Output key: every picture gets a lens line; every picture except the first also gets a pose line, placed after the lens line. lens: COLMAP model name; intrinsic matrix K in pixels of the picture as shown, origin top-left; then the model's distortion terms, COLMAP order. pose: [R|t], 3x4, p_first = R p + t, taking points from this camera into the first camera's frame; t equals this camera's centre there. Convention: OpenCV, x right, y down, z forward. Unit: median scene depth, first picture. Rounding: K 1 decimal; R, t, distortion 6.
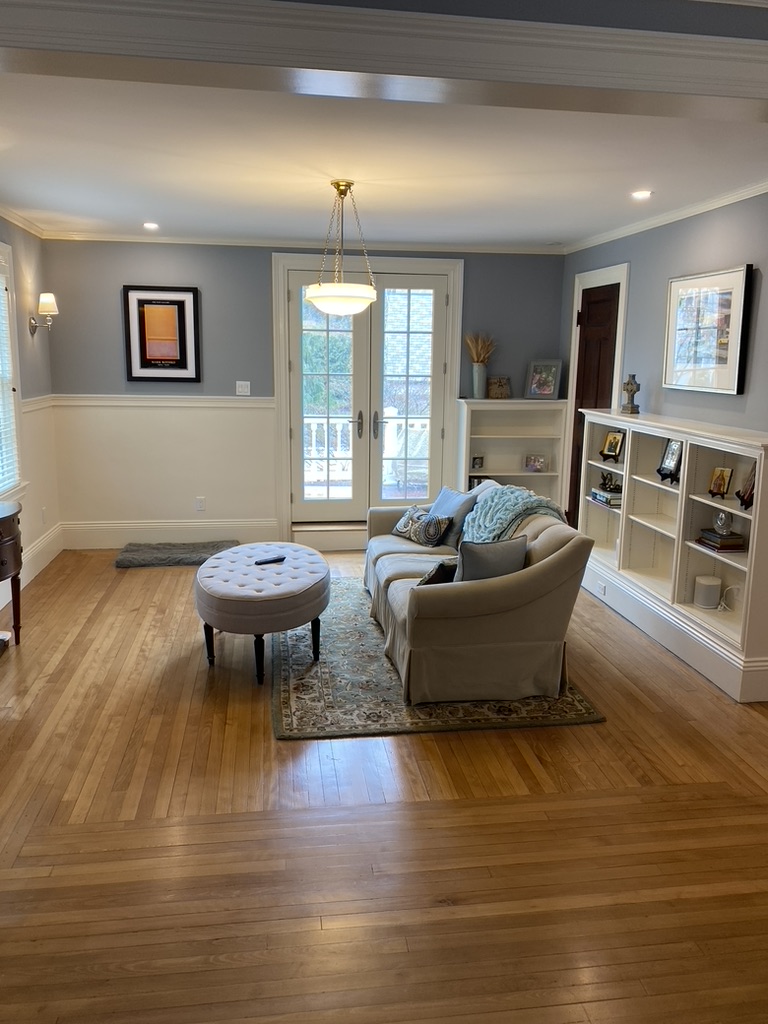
lens RADIAL K [[793.6, 0, 384.0], [0, 793.6, 512.0], [0, 0, 1]] dist [0.048280, -0.104092]
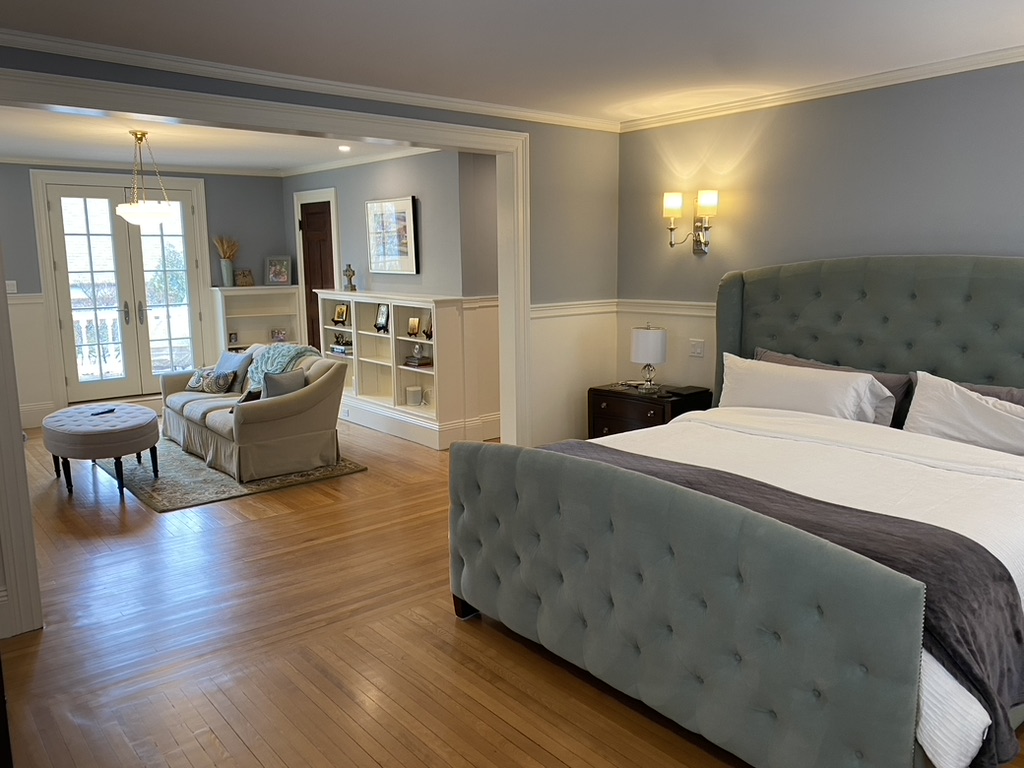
lens RADIAL K [[793.6, 0, 512.0], [0, 793.6, 384.0], [0, 0, 1]] dist [0.048280, -0.104092]
pose [[0.858736, -0.103329, 0.501891, -0.197570], [0.118191, 0.992988, 0.002210, 0.082800], [-0.498601, 0.057421, 0.864928, -0.424754]]
